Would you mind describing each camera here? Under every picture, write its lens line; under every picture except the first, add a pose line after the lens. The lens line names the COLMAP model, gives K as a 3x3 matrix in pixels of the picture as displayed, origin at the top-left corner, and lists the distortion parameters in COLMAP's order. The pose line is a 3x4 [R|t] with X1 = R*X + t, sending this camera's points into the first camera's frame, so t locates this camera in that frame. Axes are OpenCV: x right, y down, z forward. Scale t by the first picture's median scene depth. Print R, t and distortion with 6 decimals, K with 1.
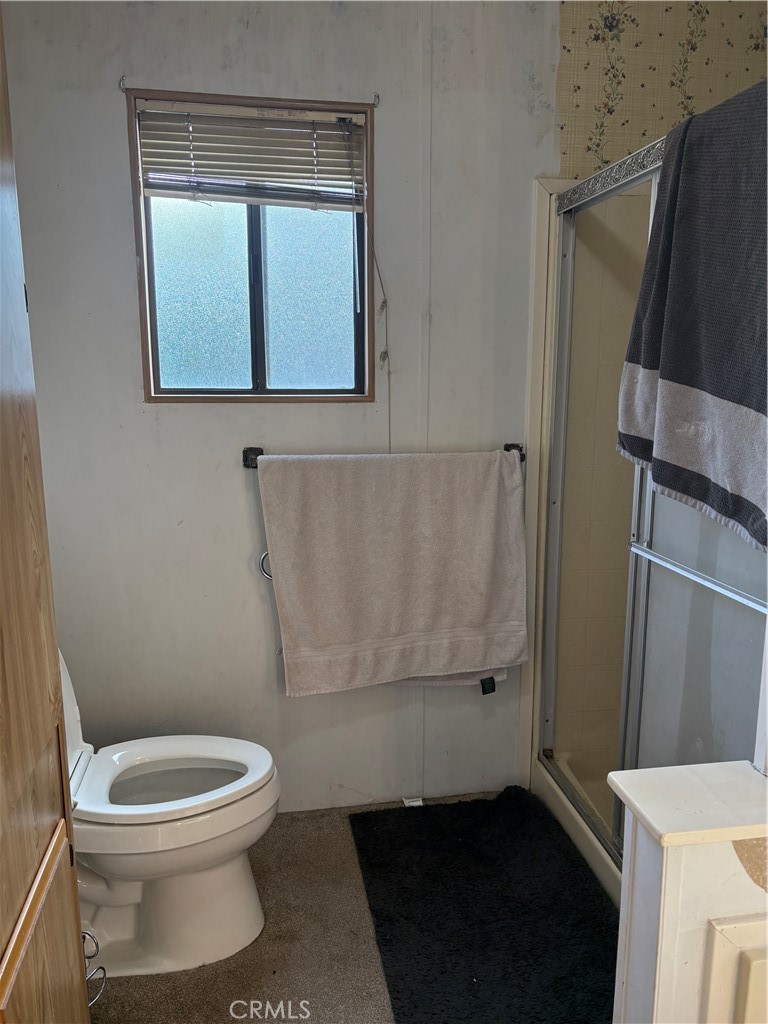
lens RADIAL K [[765.1, 0, 387.1], [0, 765.1, 512.0], [0, 0, 1]] dist [0.070535, -0.079255]
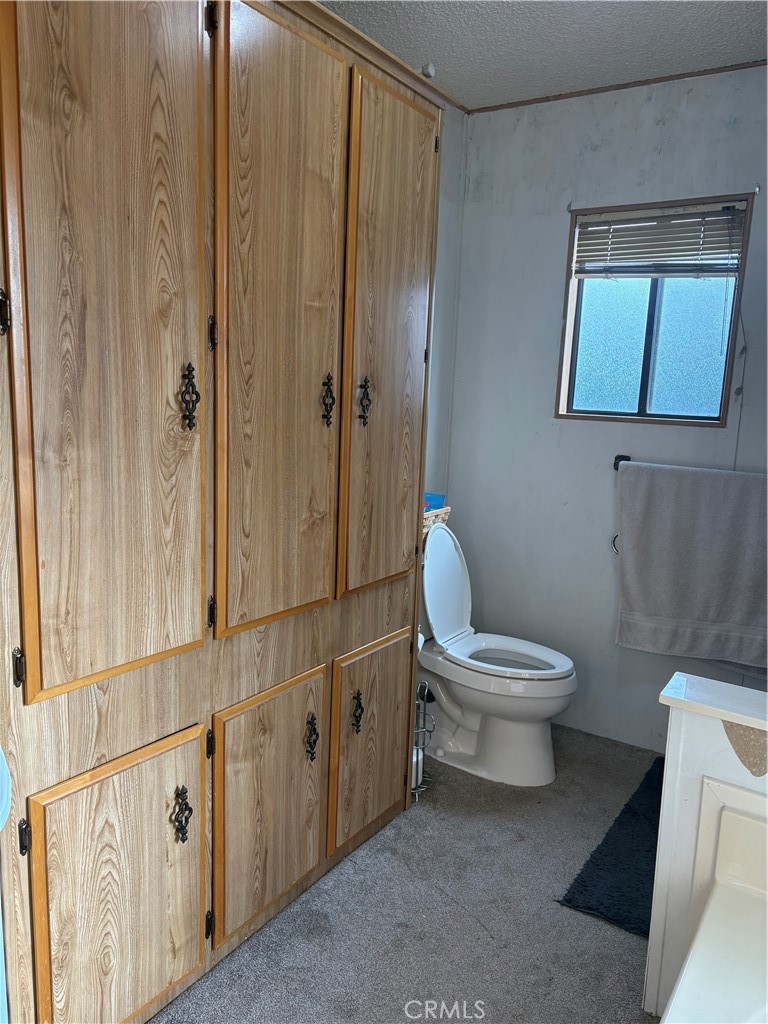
lens RADIAL K [[775.0, 0, 384.0], [0, 775.0, 512.0], [0, 0, 1]] dist [0.064084, -0.071169]
pose [[0.724406, 0.140307, -0.674945, 0.460776], [-0.166056, 0.985755, 0.026693, 0.046842], [0.669076, 0.092742, 0.737385, -0.279383]]
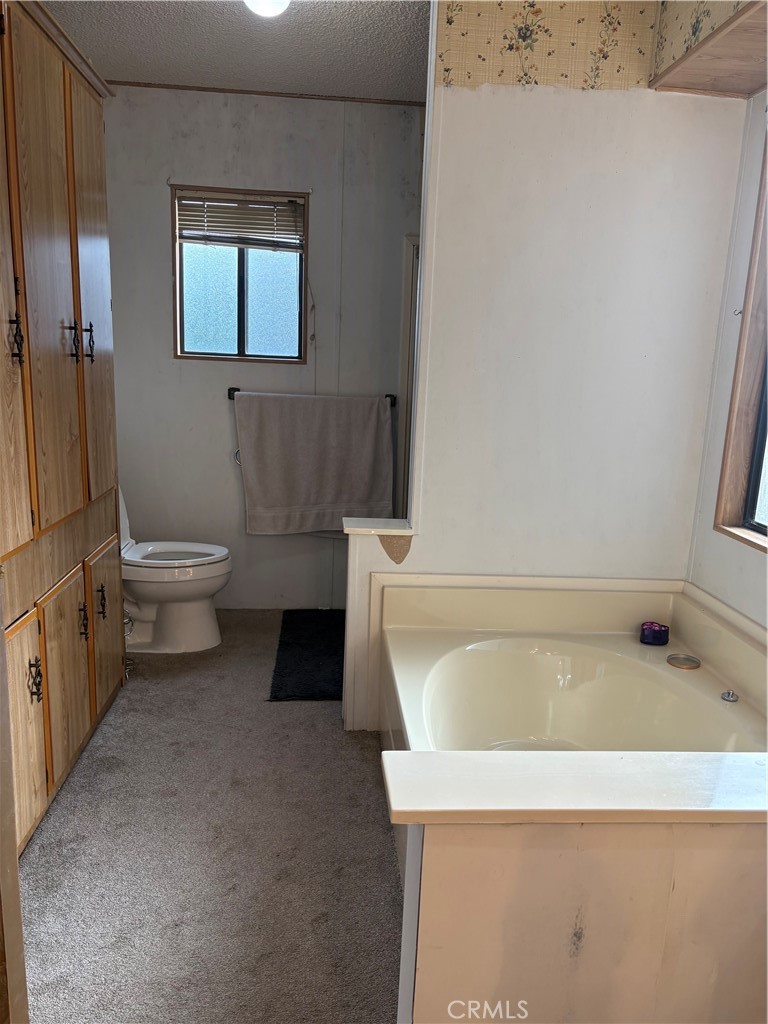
lens RADIAL K [[781.0, 0, 388.2], [0, 781.0, 509.8], [0, 0, 1]] dist [0.072833, -0.085744]
pose [[0.994577, 0.055401, -0.088016, 0.341443], [-0.054516, 0.998436, 0.012430, 0.149700], [0.088567, -0.007565, 0.996041, -0.731129]]
